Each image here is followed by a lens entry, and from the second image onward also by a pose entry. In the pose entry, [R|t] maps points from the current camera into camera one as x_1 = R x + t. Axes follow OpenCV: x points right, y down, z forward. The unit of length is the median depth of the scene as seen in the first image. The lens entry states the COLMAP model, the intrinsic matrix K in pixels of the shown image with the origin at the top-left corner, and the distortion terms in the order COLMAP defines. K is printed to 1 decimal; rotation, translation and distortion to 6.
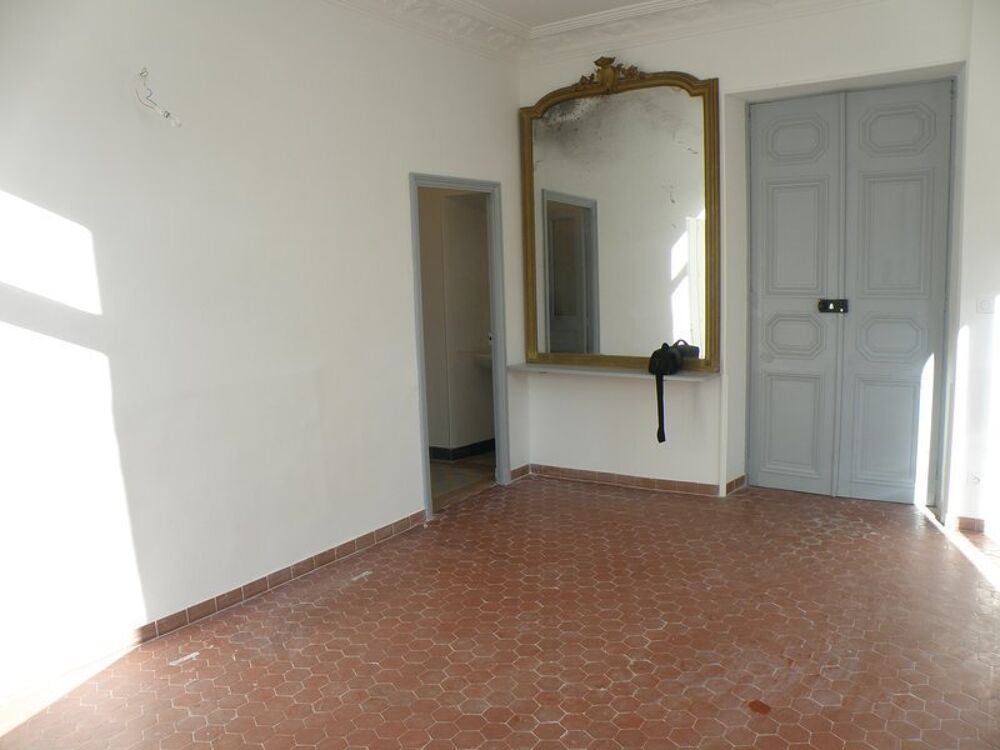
lens RADIAL K [[783.9, 0, 503.1], [0, 783.9, 377.5], [0, 0, 1]] dist [-0.194008, 0.144193]
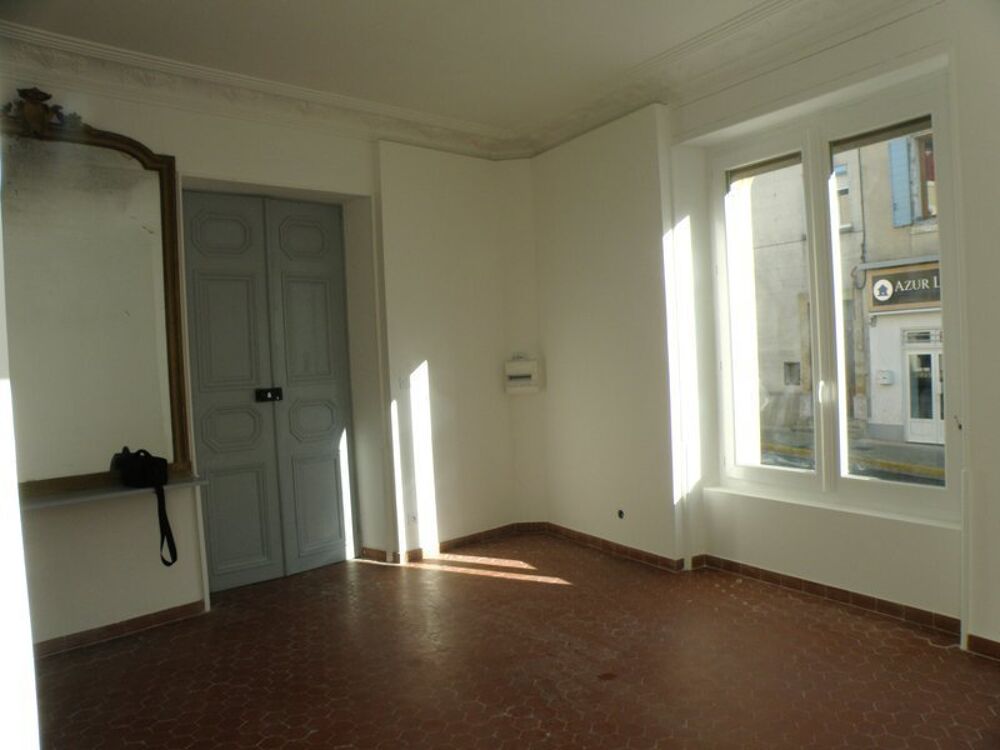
lens RADIAL K [[783.9, 0, 503.1], [0, 783.9, 377.5], [0, 0, 1]] dist [-0.194008, 0.144193]
pose [[0.178671, -0.006527, 0.983887, -0.553434], [0.175464, 0.984160, -0.025334, -0.033813], [-0.968137, 0.177163, 0.176986, 0.490513]]
